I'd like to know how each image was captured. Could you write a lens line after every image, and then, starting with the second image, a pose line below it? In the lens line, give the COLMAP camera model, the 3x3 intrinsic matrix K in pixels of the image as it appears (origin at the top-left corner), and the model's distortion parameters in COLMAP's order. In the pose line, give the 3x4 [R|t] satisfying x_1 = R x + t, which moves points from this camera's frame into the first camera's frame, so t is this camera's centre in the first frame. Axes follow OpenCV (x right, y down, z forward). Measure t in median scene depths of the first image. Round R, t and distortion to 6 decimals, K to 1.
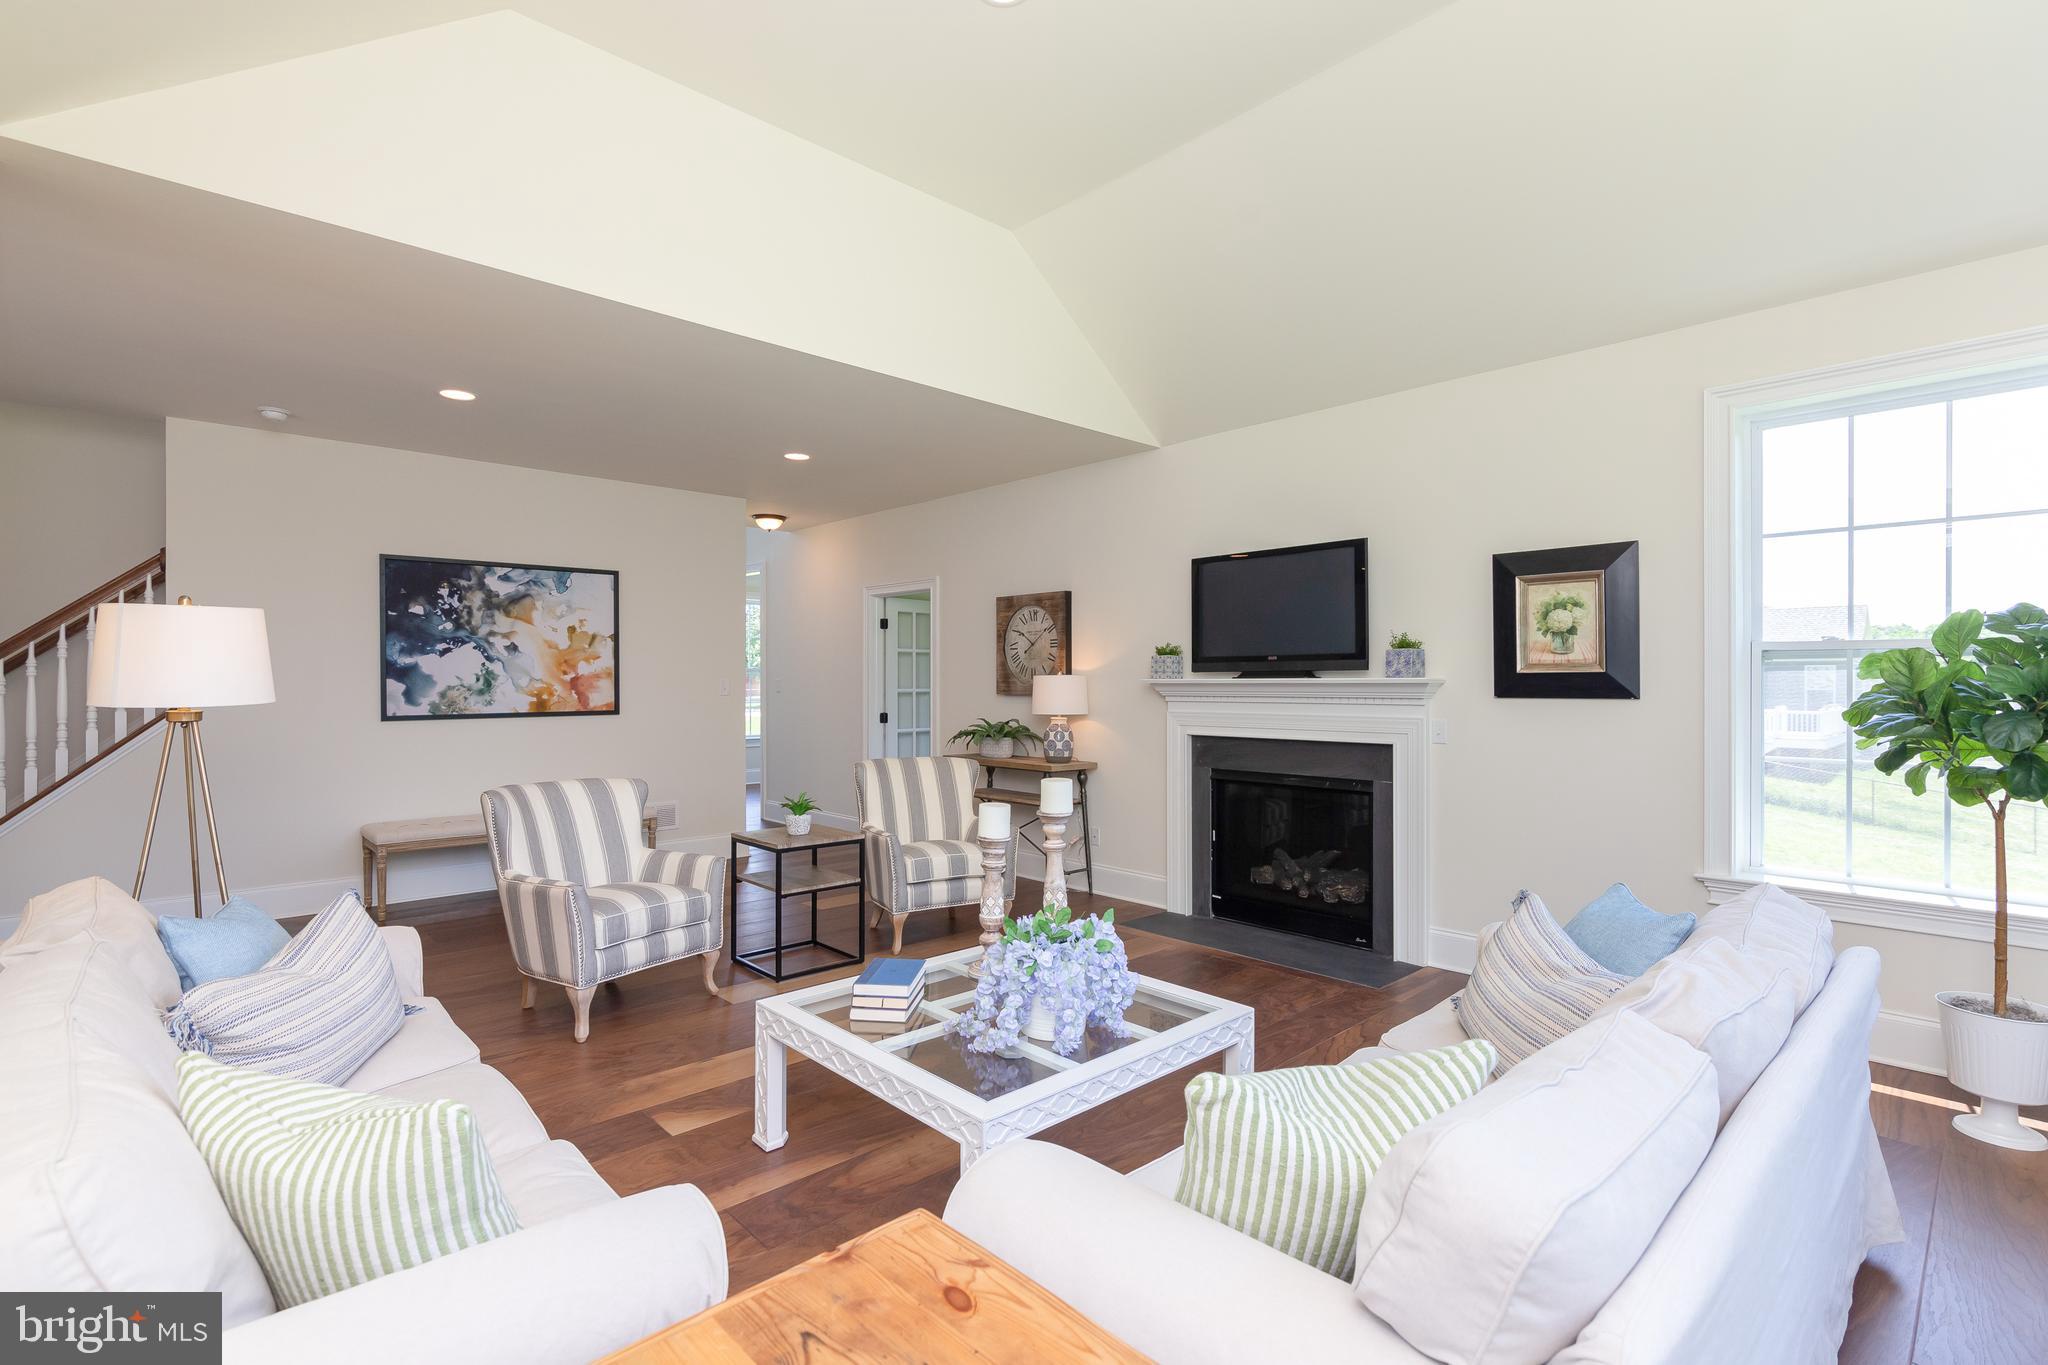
lens RADIAL K [[945.7, 0, 1032.7], [0, 945.7, 688.0], [0, 0, 1]] dist [-0.013050, 0.003903]
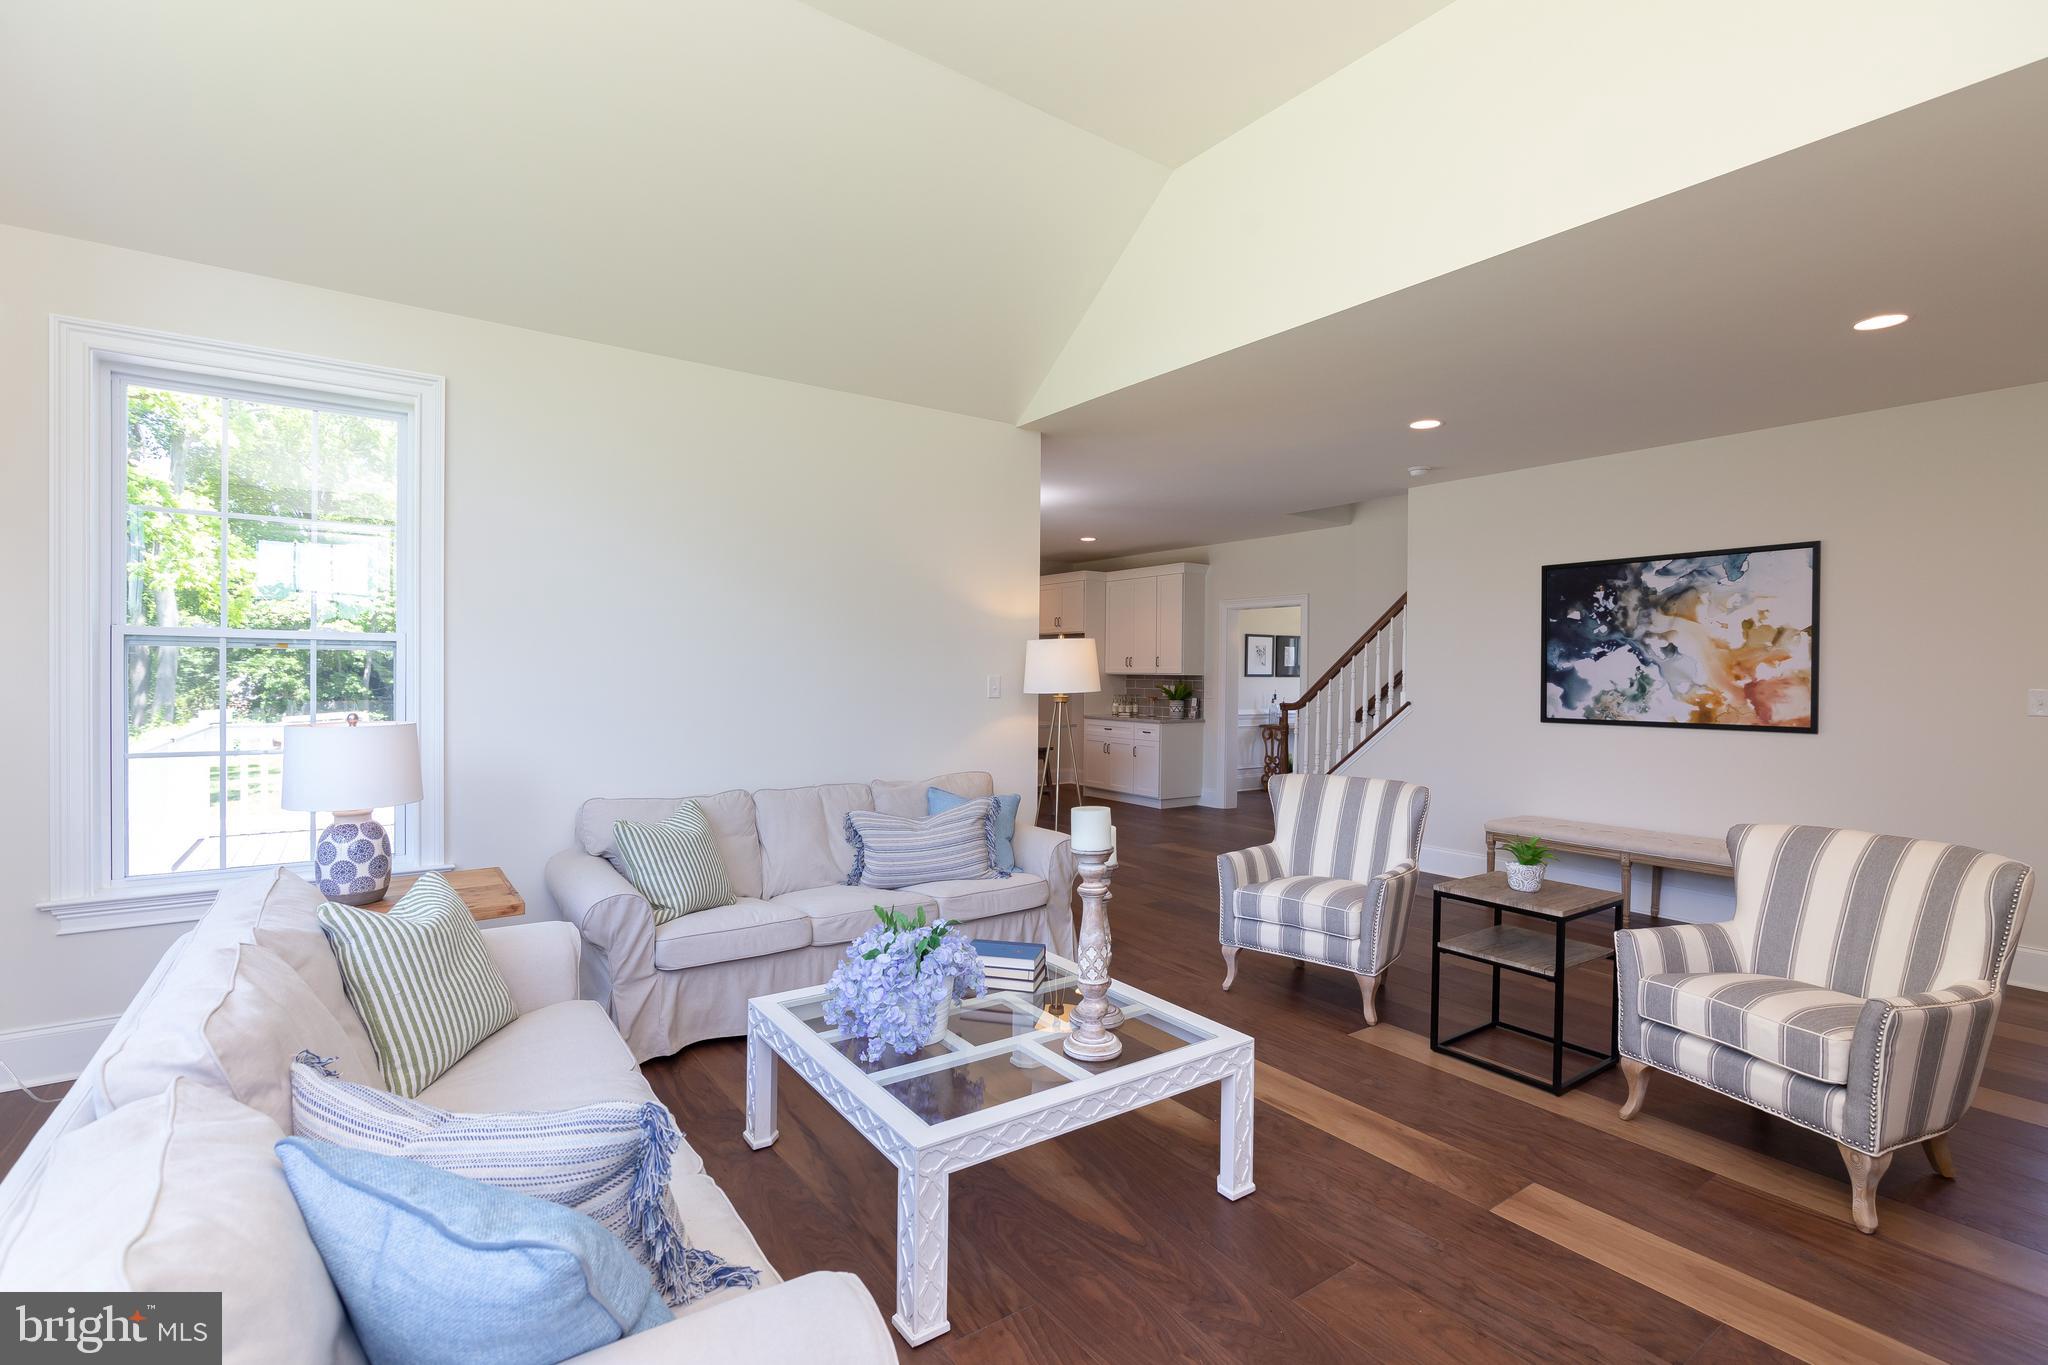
lens RADIAL K [[945.7, 0, 1022.3], [0, 945.7, 678.5], [0, 0, 1]] dist [-0.013050, 0.003903]
pose [[-0.147535, 0.003776, -0.989050, 0.423258], [-0.017500, 0.999826, 0.006428, -0.010249], [0.988902, 0.018257, -0.147443, 0.535072]]
